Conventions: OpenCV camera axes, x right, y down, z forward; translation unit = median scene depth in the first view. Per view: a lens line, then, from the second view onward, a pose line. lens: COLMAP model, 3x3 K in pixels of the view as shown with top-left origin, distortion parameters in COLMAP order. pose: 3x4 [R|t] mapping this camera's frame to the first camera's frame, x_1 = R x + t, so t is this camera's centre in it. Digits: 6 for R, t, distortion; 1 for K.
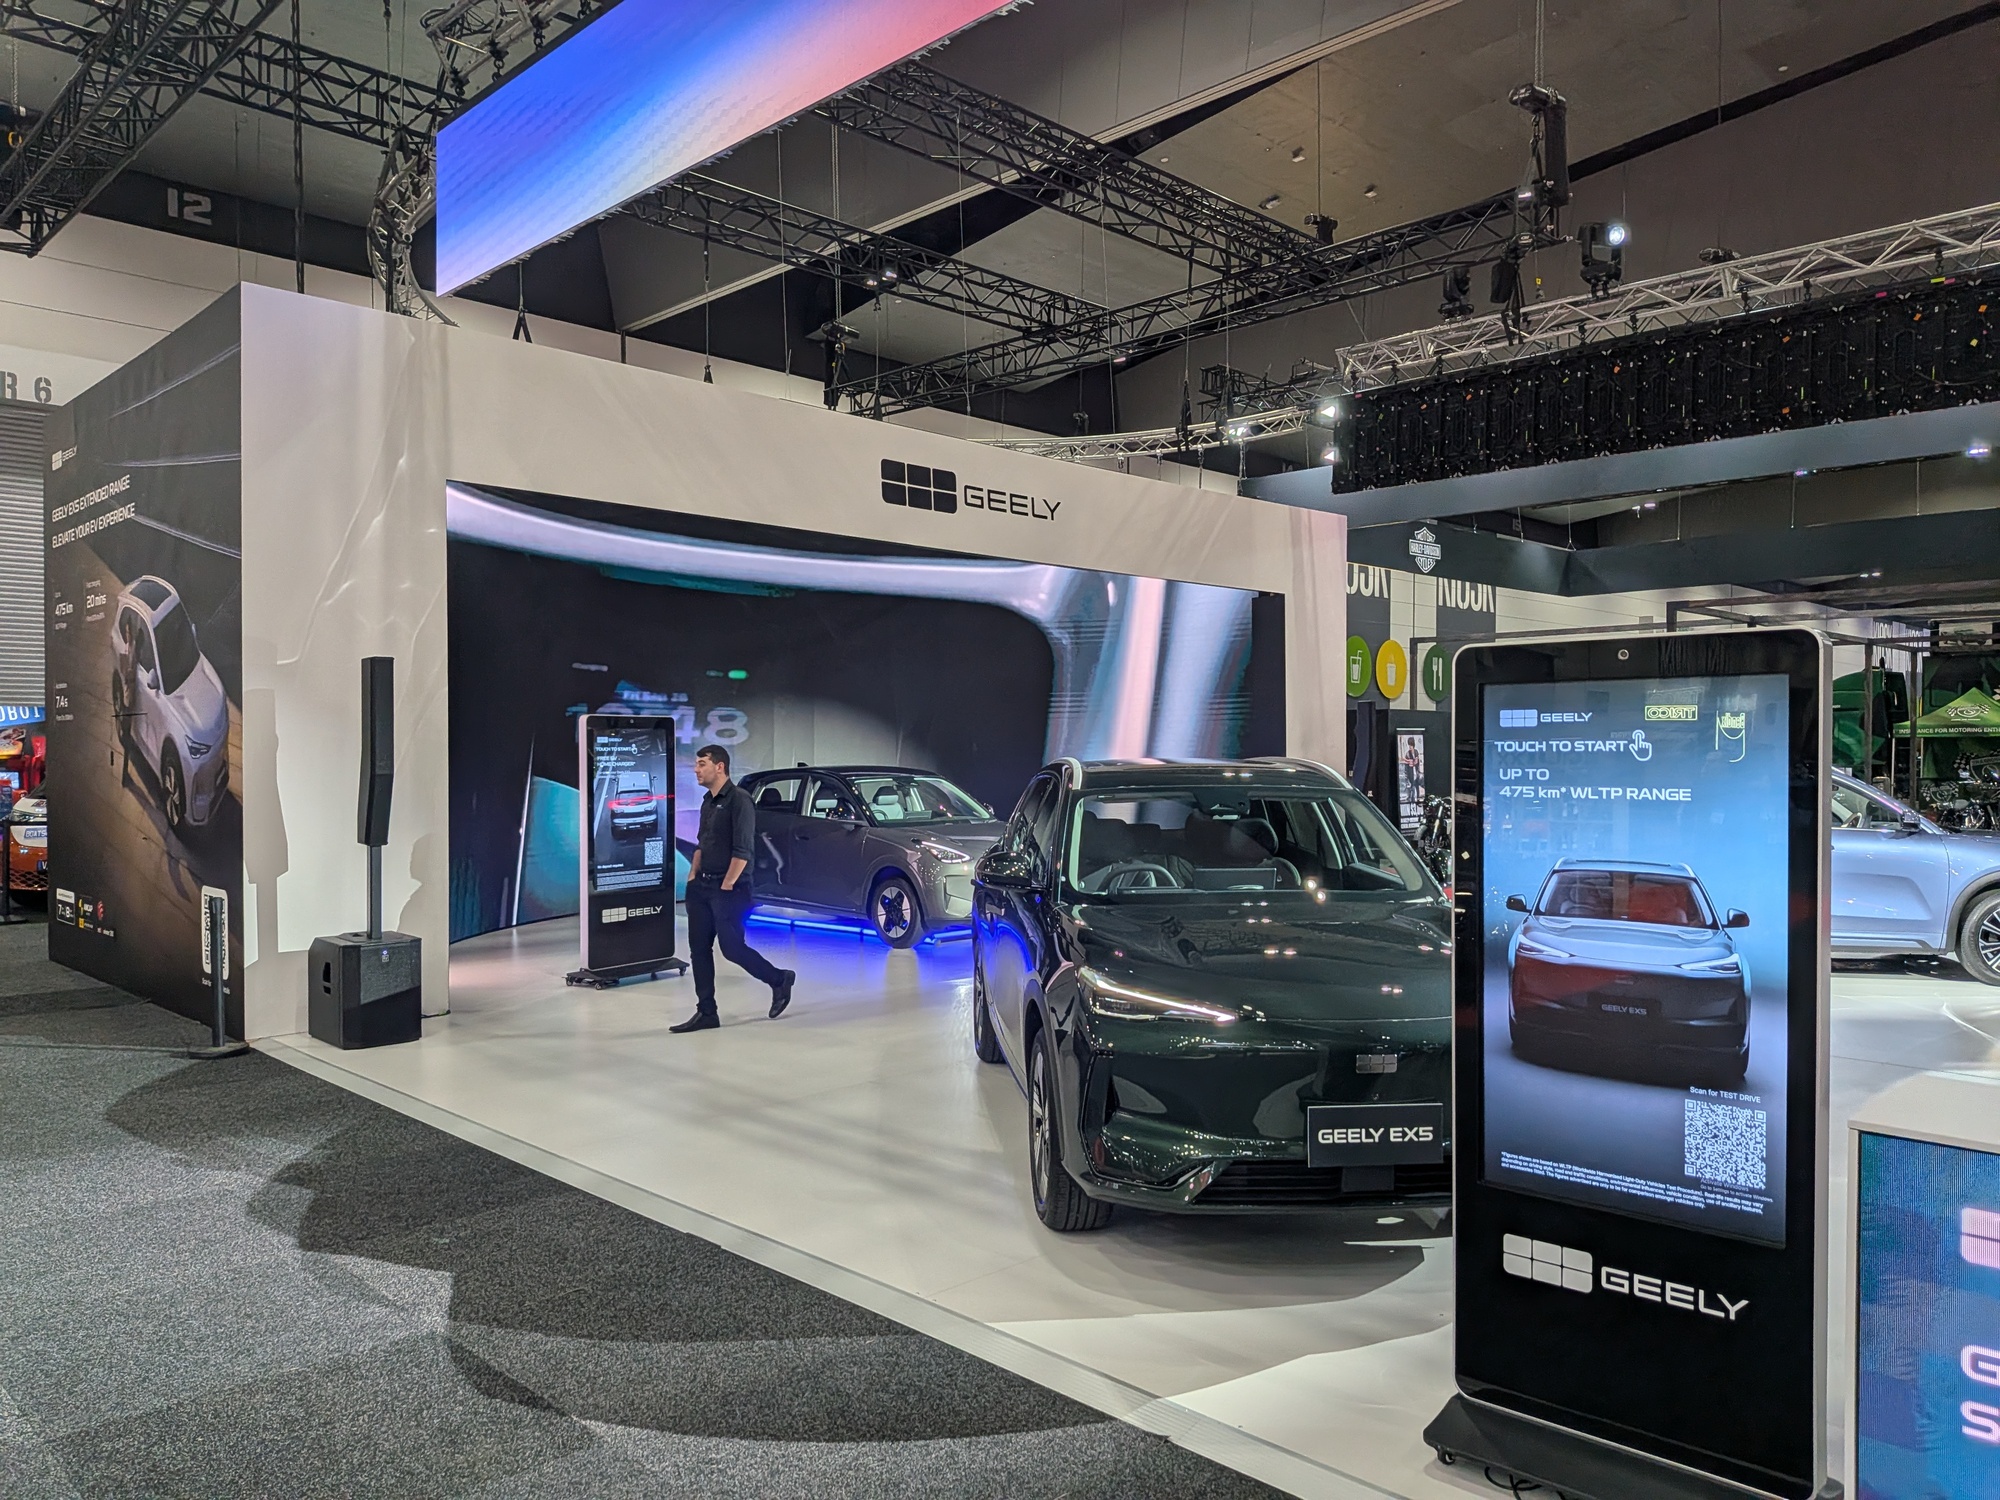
lens RADIAL K [[1436.1, 0, 1028.3], [0, 1436.1, 765.3], [0, 0, 1]] dist [0.058486, -0.085425]
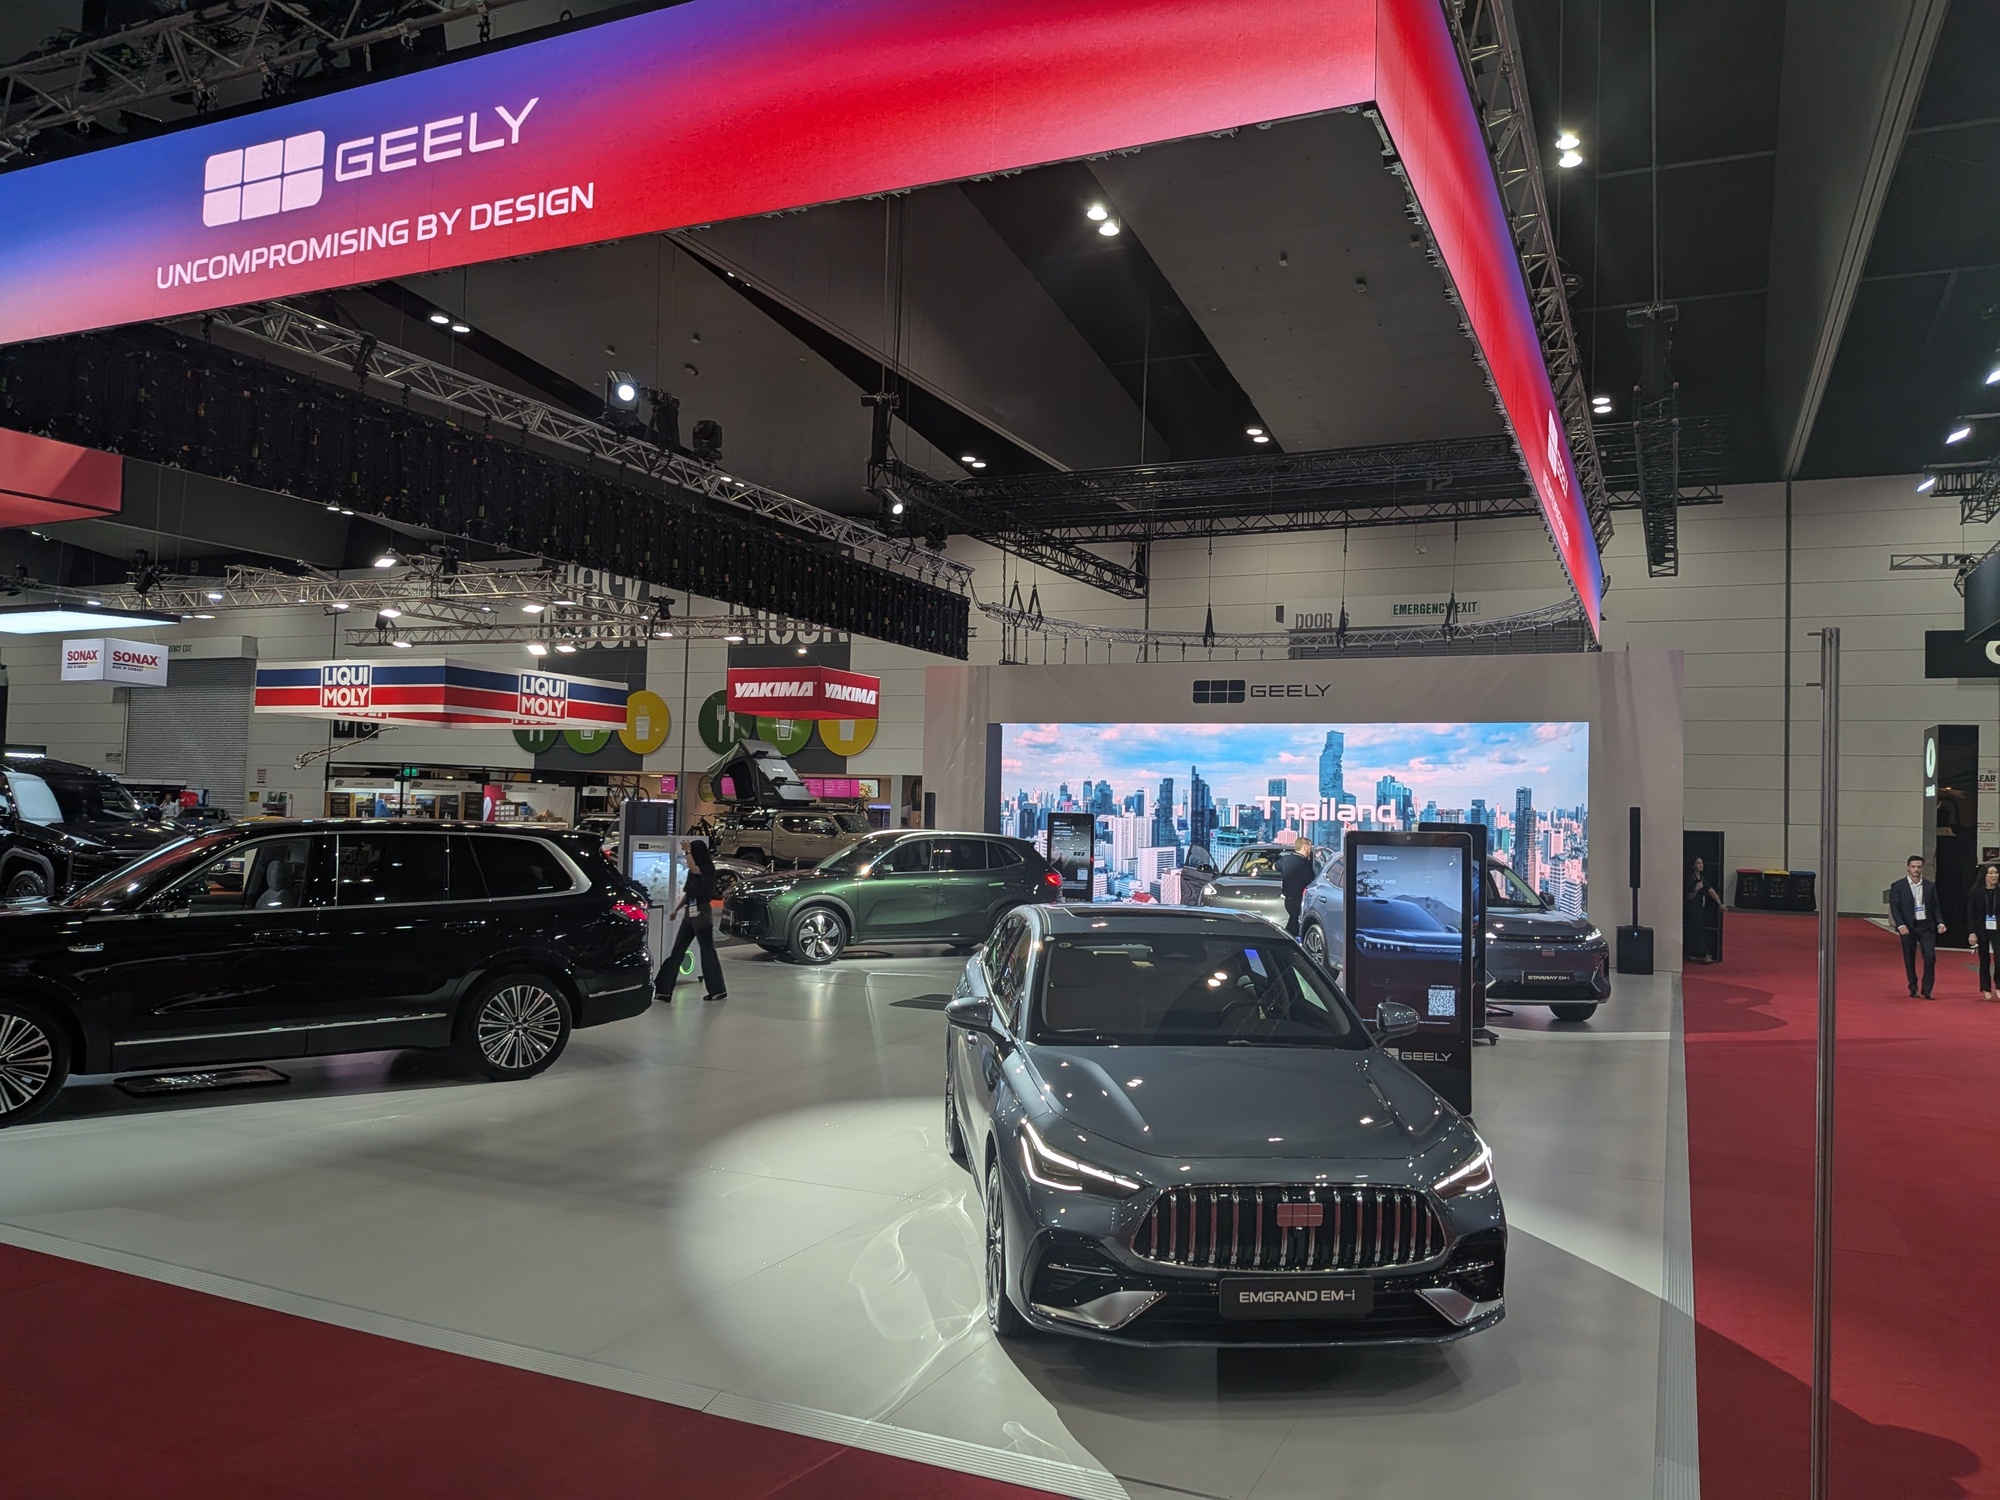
lens RADIAL K [[1436.1, 0, 1028.1], [0, 1436.1, 752.1], [0, 0, 1]] dist [0.058486, -0.085425]
pose [[0.347196, -0.029376, -0.937332, 1.594871], [-0.038565, 0.998217, -0.045569, -0.021535], [0.936999, 0.051970, 0.345444, 0.133716]]
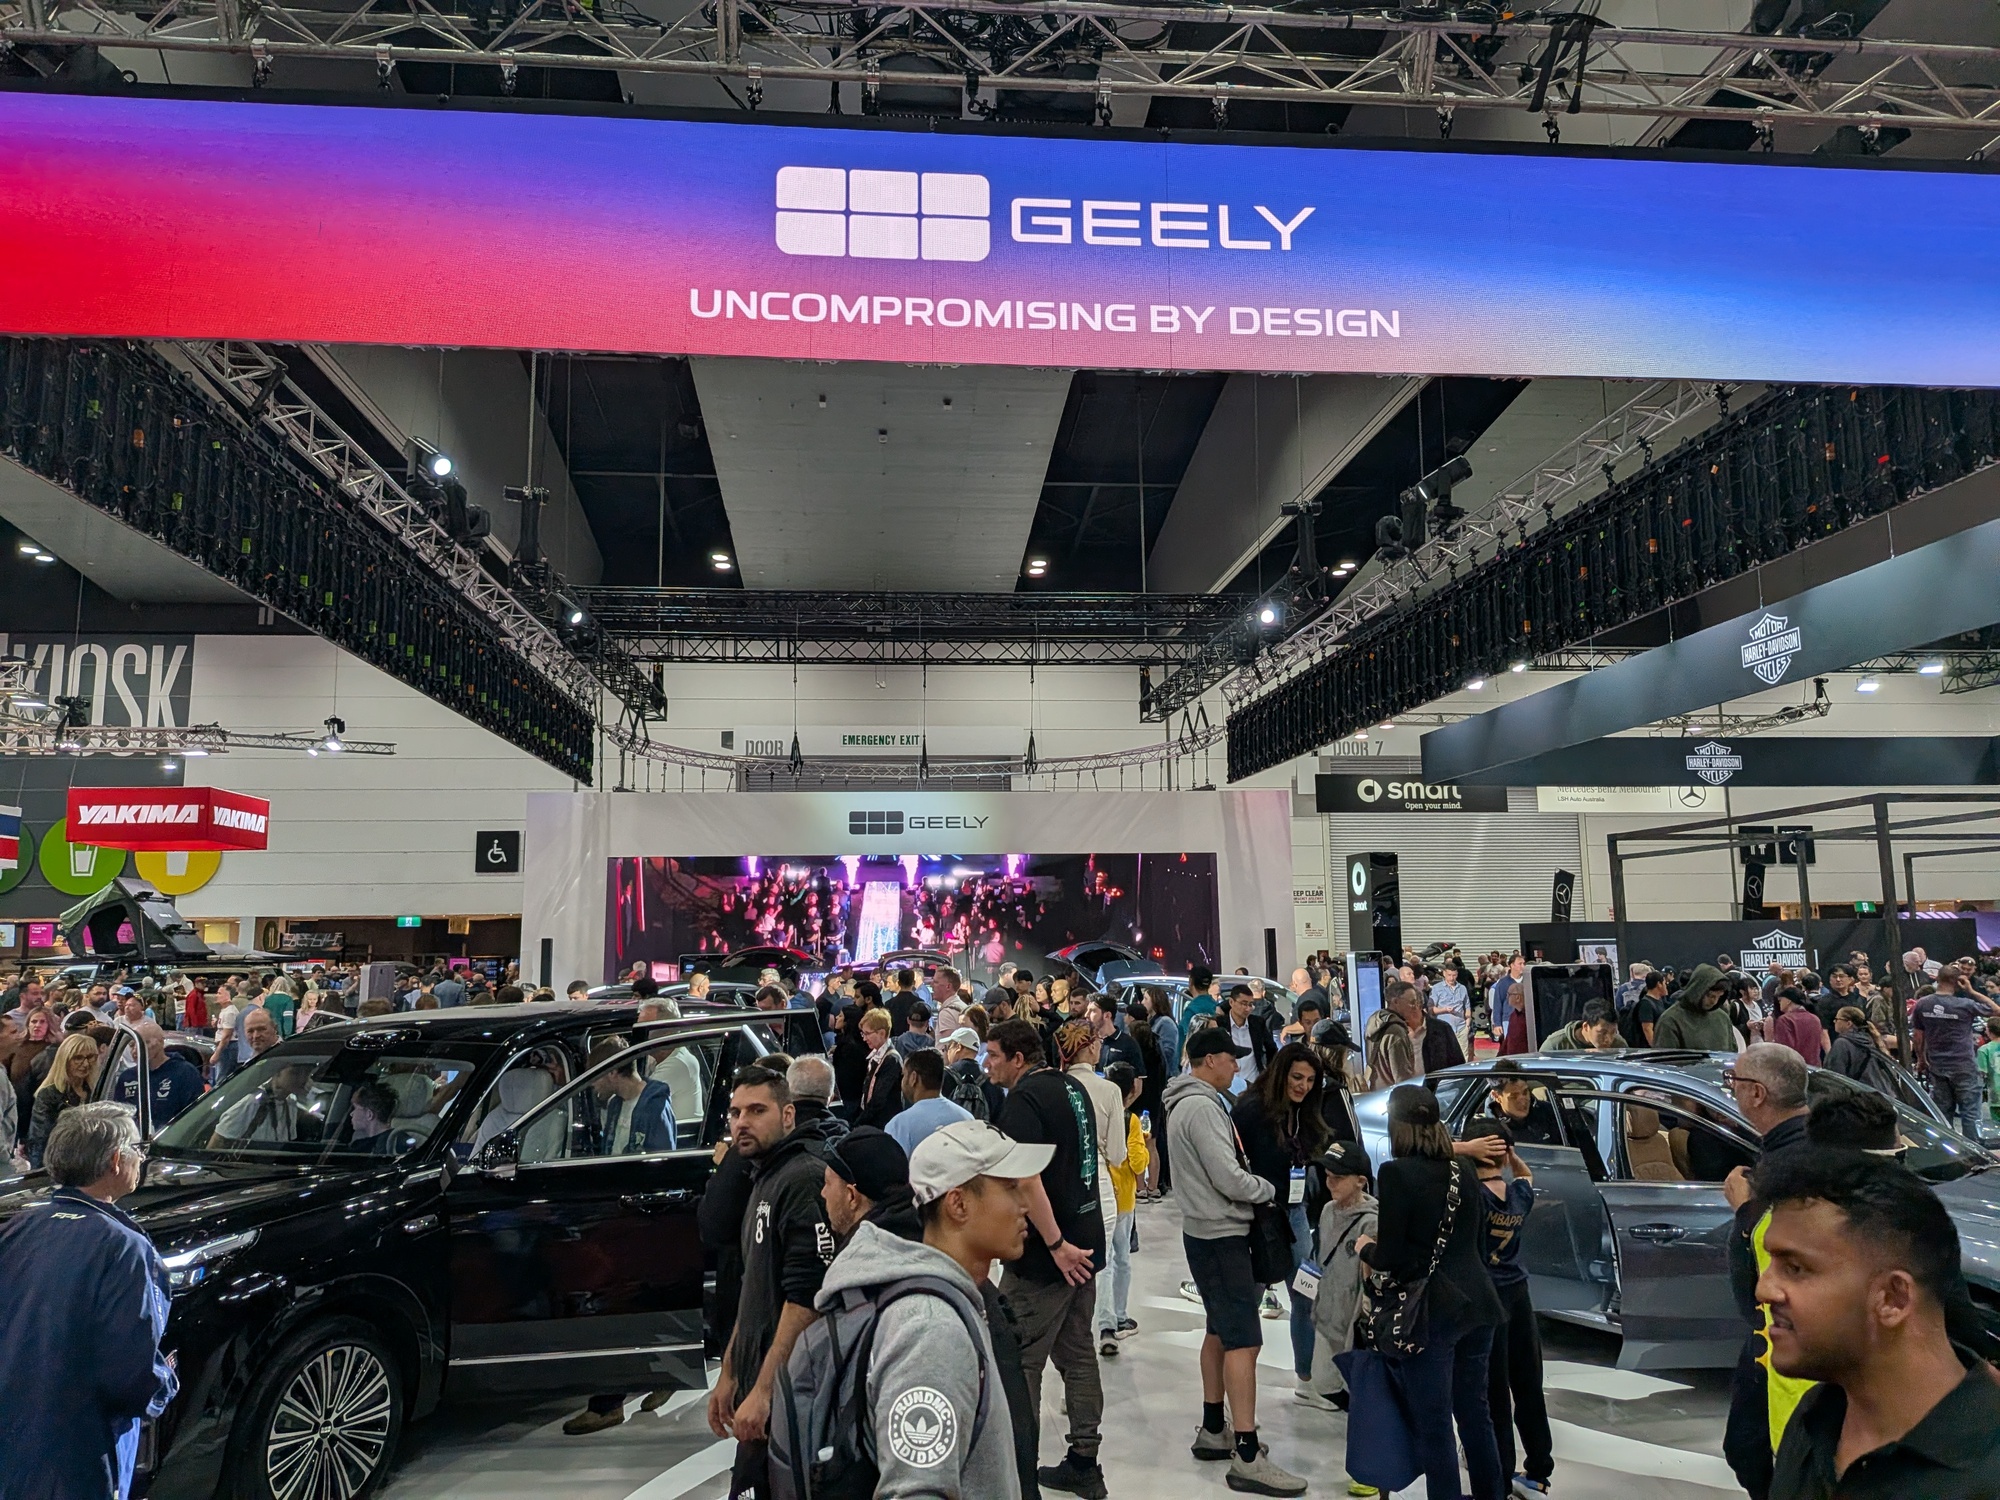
lens RADIAL K [[1432.8, 0, 1007.0], [0, 1432.8, 743.4], [0, 0, 1]] dist [0.071475, -0.100226]
pose [[0.766935, -0.096172, -0.634477, 1.242075], [0.004169, 0.989432, -0.144935, -0.028089], [0.641711, 0.108511, 0.759231, -0.299435]]
